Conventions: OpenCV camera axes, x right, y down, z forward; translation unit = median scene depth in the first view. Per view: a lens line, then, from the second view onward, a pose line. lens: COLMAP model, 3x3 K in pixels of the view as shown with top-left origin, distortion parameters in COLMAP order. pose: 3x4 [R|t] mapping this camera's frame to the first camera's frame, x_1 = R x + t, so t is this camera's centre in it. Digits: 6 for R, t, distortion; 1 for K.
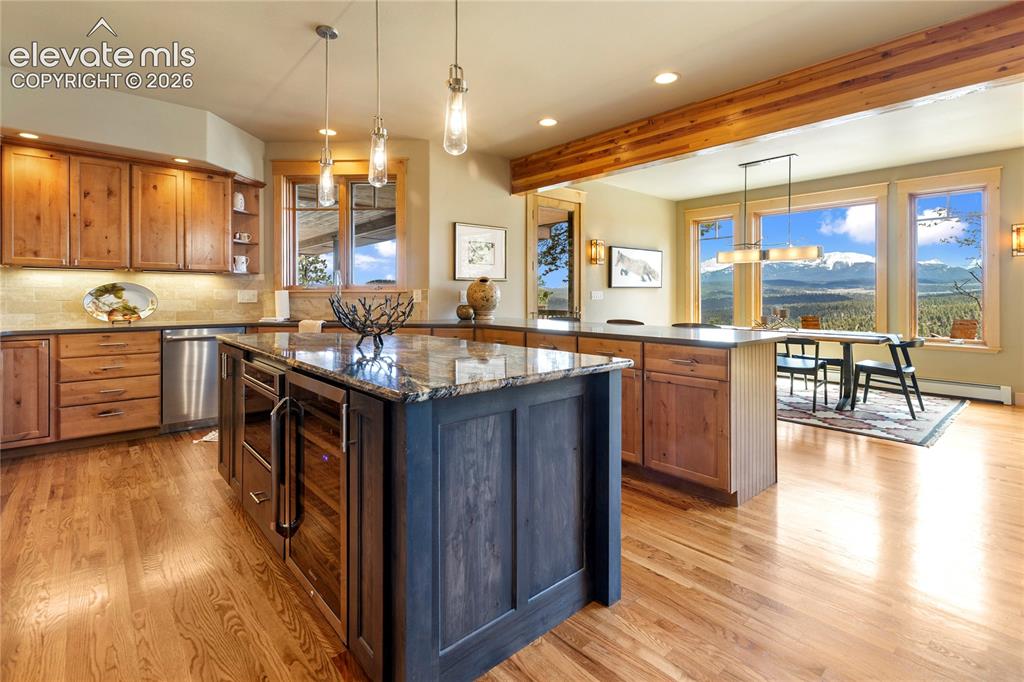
lens RADIAL K [[465.1, 0, 508.1], [0, 465.1, 292.1], [0, 0, 1]] dist [0.004400, 0.000333]
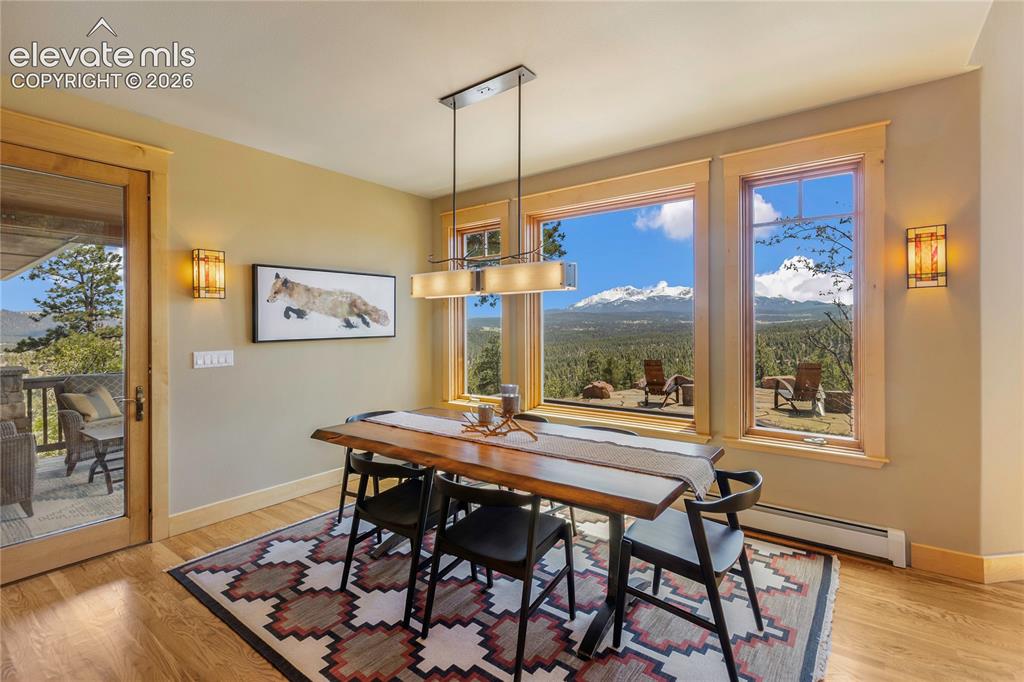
lens RADIAL K [[465.1, 0, 508.8], [0, 465.1, 322.4], [0, 0, 1]] dist [0.004400, 0.000333]
pose [[0.977009, -0.007142, 0.213080, 0.516171], [0.007761, 0.999968, -0.002071, -0.039130], [-0.213059, 0.003677, 0.977032, 0.568235]]
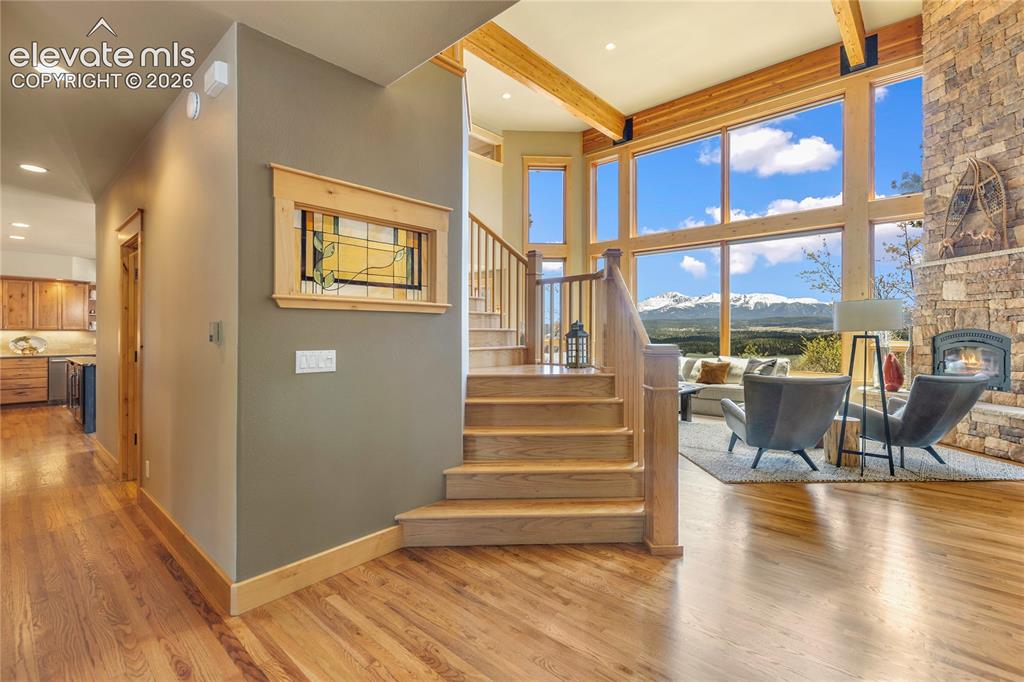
lens RADIAL K [[465.1, 0, 515.2], [0, 465.1, 326.9], [0, 0, 1]] dist [0.004400, 0.000333]
pose [[0.991710, -0.003920, 0.128433, 0.873296], [0.005118, 0.999946, -0.008998, -0.024342], [-0.128391, 0.009581, 0.991677, -1.110357]]
